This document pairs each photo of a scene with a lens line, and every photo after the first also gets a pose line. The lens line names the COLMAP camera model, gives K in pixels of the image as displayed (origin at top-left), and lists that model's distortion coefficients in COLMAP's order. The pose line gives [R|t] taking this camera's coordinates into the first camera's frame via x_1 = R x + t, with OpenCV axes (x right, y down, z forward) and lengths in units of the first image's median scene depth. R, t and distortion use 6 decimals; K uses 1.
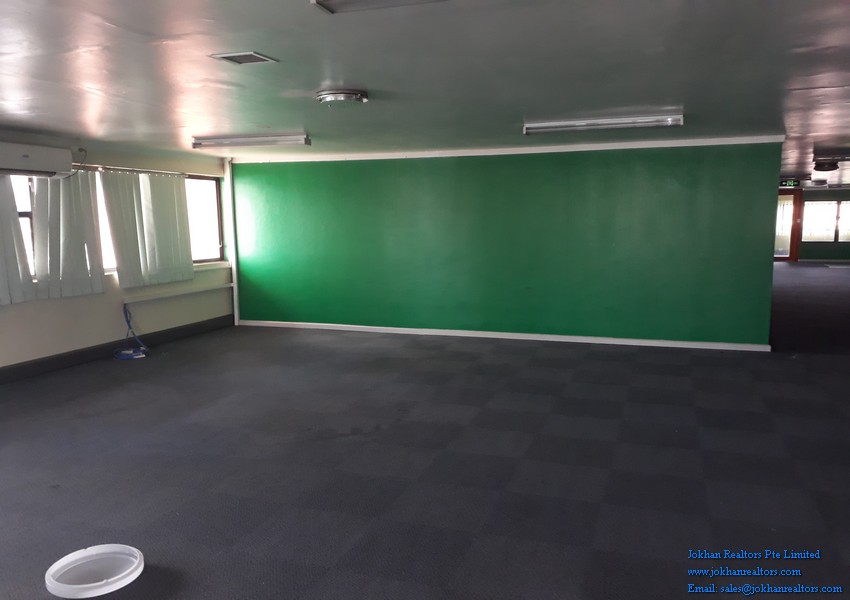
lens RADIAL K [[691.9, 0, 392.8], [0, 691.9, 302.4], [0, 0, 1]] dist [0.070211, -0.002610]
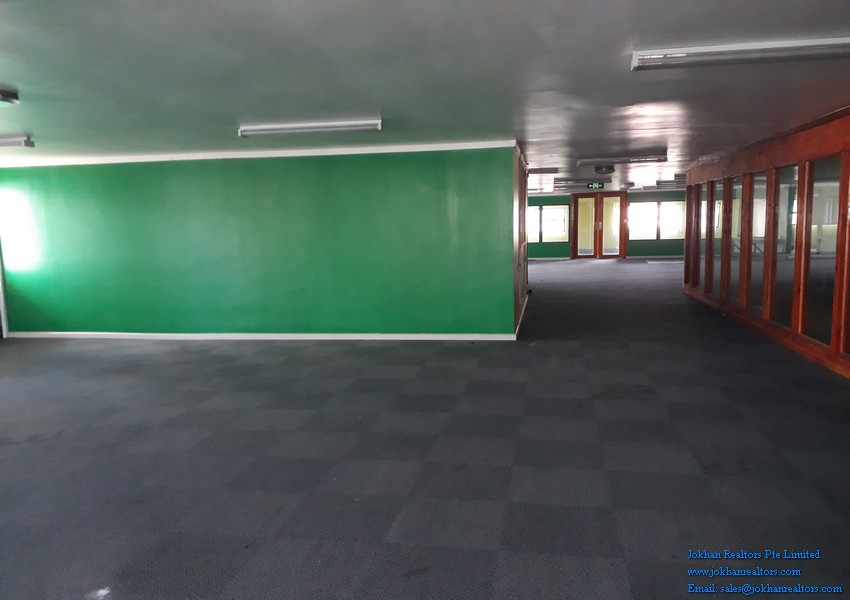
lens RADIAL K [[694.5, 0, 386.6], [0, 694.5, 335.5], [0, 0, 1]] dist [0.003032, -0.005671]
pose [[0.986191, -0.041670, 0.160284, 0.162978], [0.035016, 0.998413, 0.044116, 0.007275], [-0.161867, -0.037894, 0.986085, -0.030482]]
